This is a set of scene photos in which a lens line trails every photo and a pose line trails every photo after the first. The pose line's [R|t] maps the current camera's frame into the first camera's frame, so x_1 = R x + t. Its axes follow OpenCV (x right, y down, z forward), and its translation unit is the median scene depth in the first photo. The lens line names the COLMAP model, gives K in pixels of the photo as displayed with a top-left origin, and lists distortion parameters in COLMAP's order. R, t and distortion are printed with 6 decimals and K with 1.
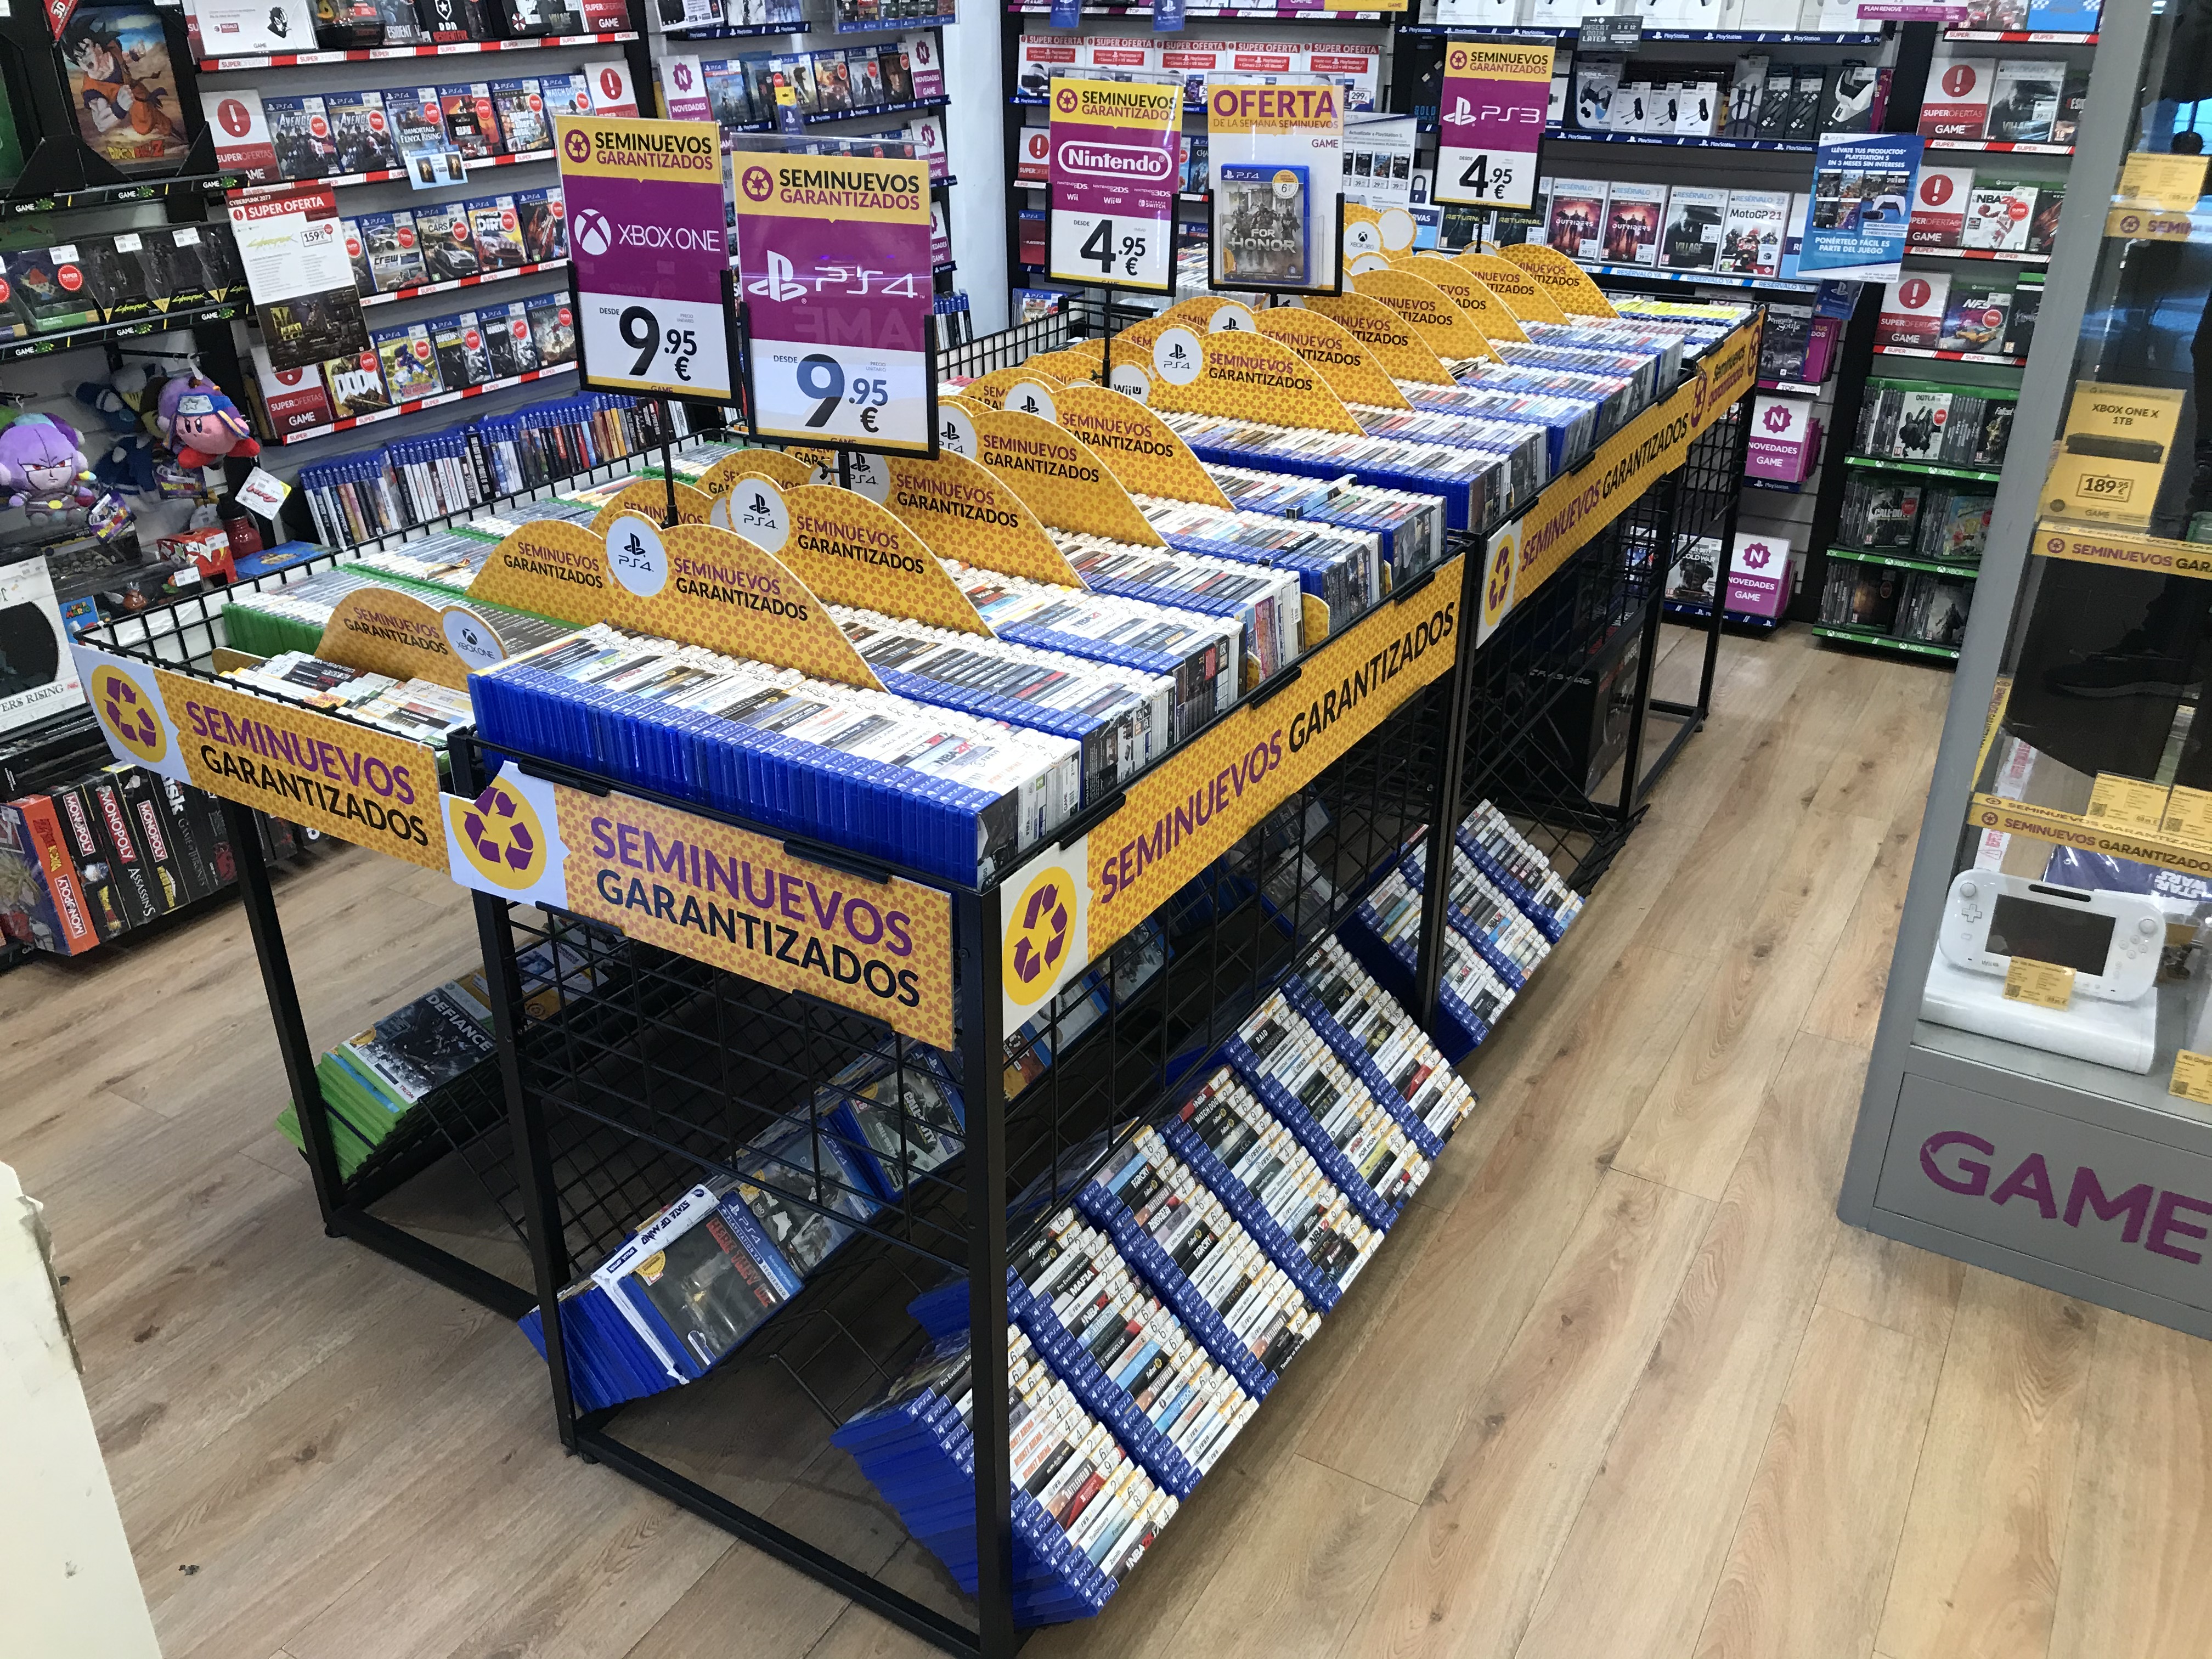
lens RADIAL K [[1816.0, 0, 1100.6], [0, 1816.0, 818.1], [0, 0, 1]] dist [0.013178, 0.011736]
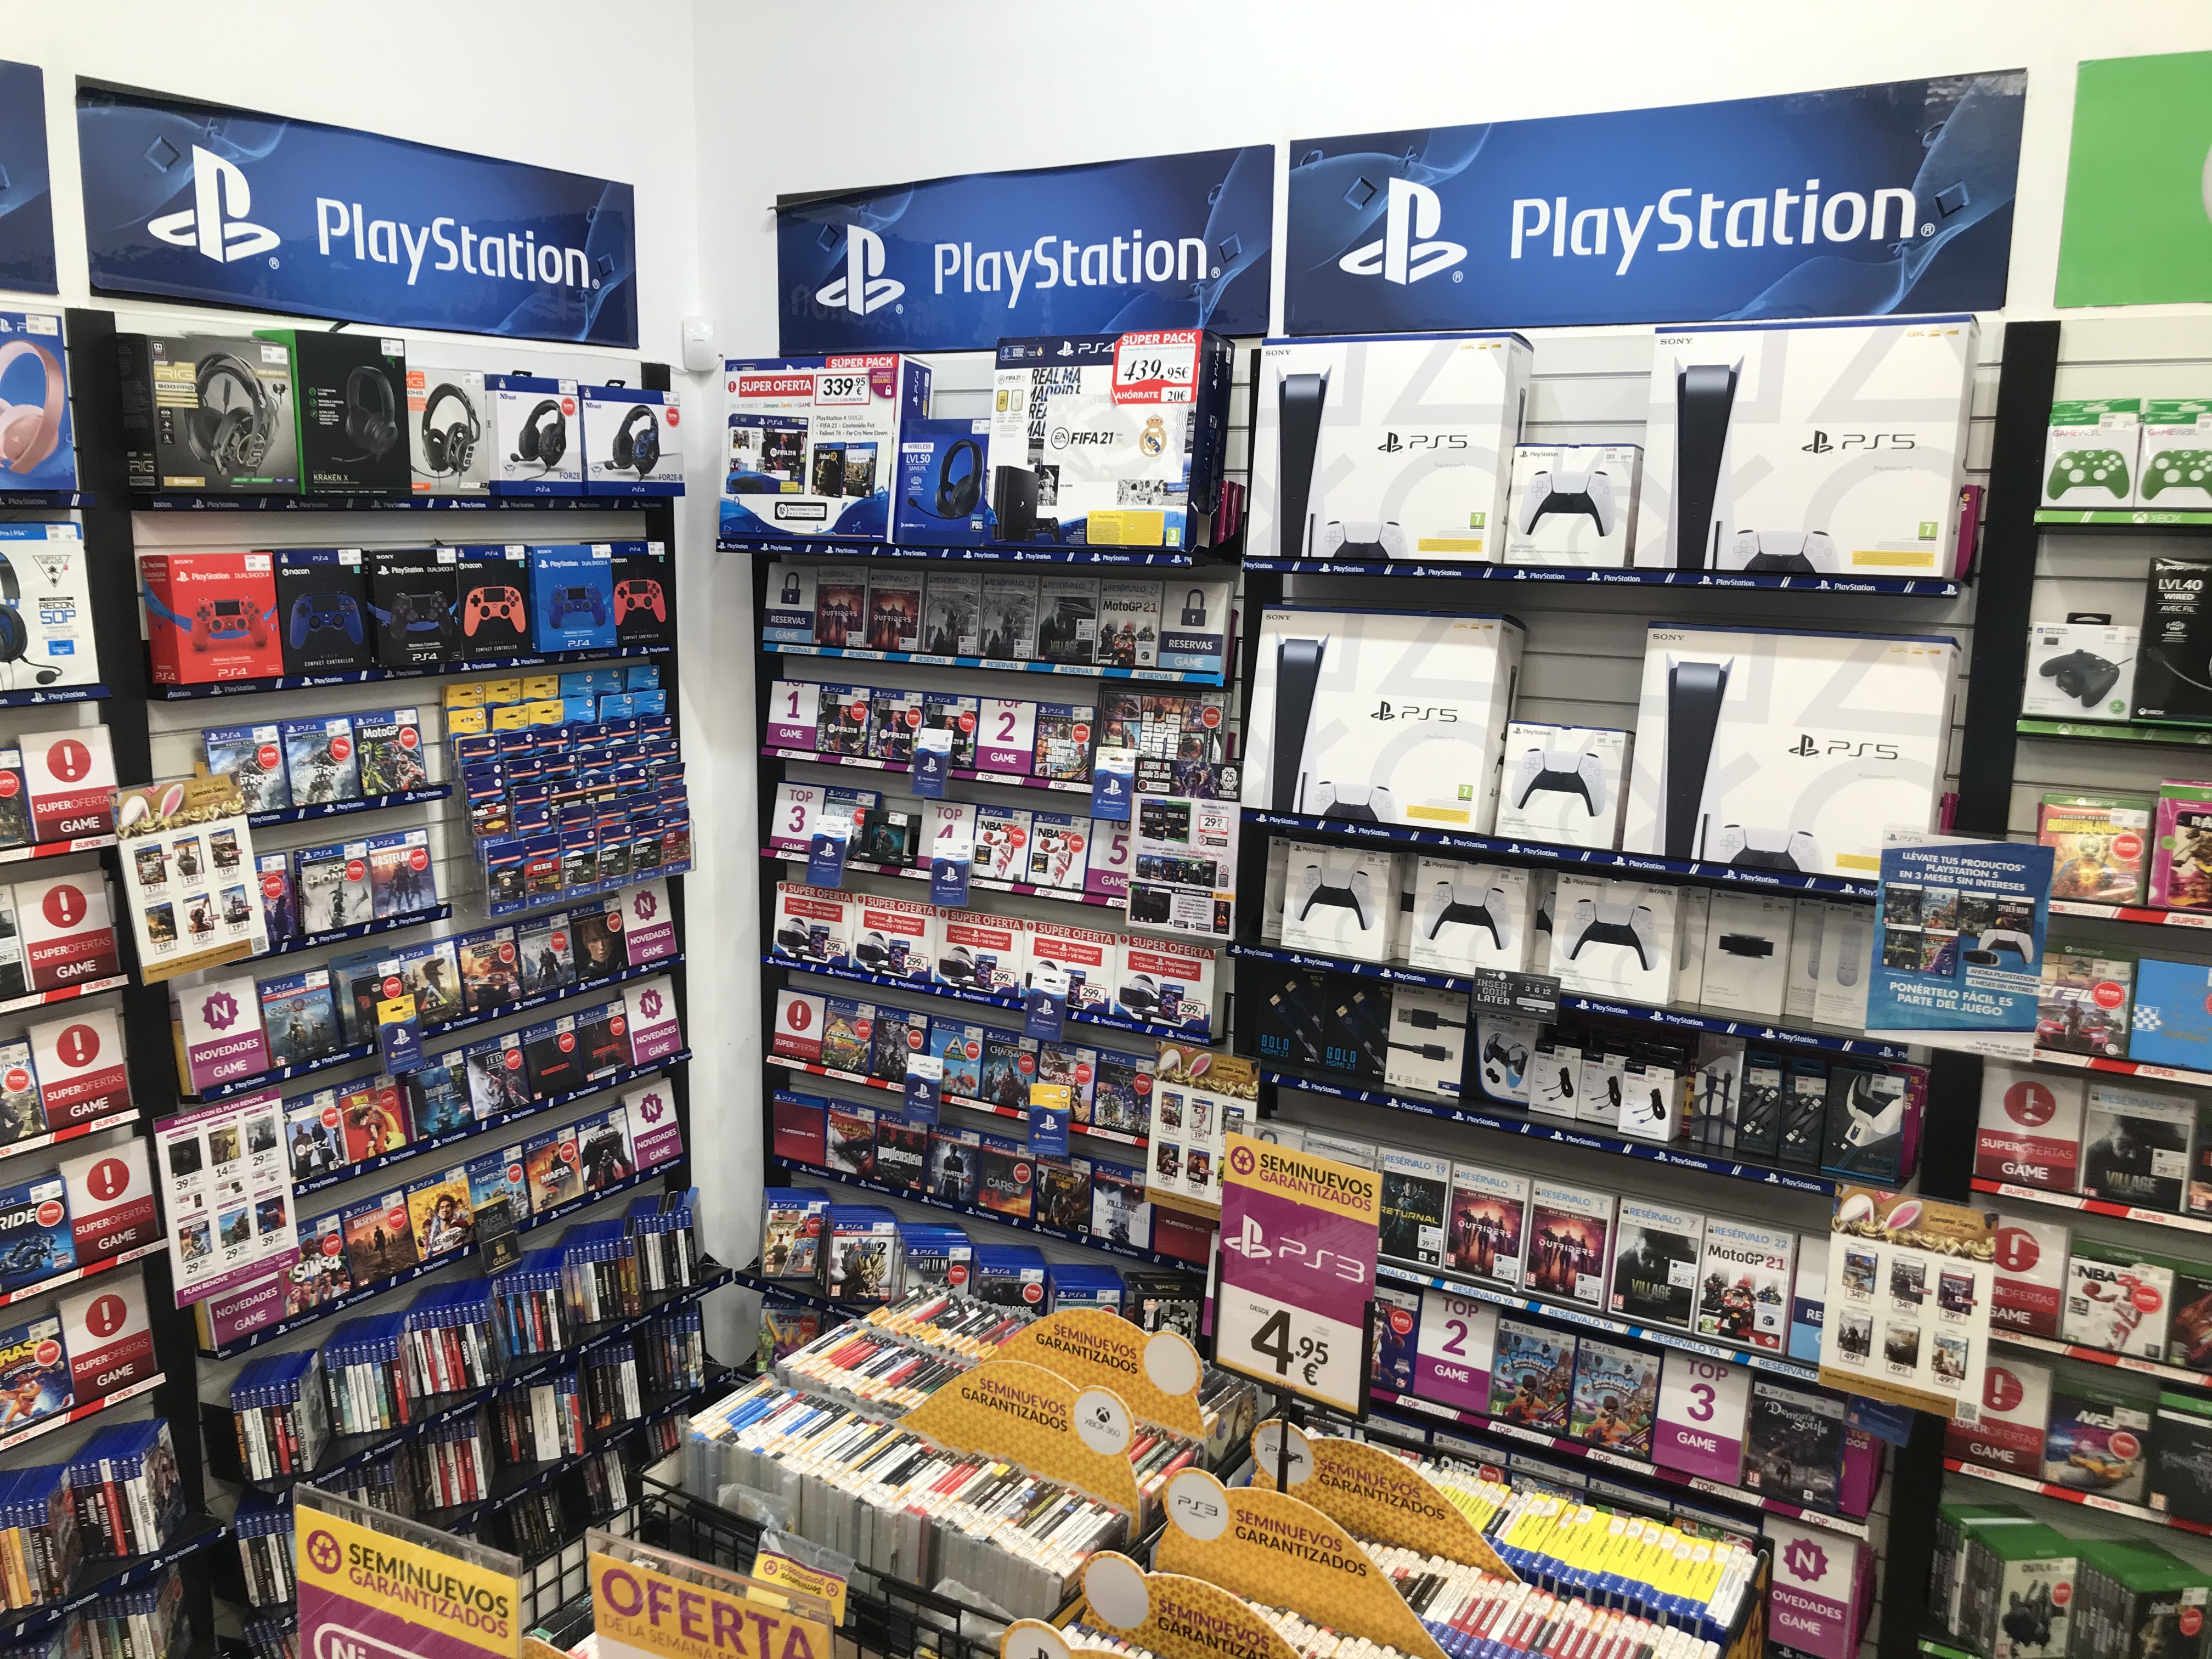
lens RADIAL K [[1821.4, 0, 1100.1], [0, 1821.4, 812.5], [0, 0, 1]] dist [0.013748, -0.007434]
pose [[0.999579, 0.019345, -0.021614, 0.132070], [-0.024700, 0.958343, -0.284549, -0.290956], [0.015209, 0.284963, 0.958418, 0.302225]]
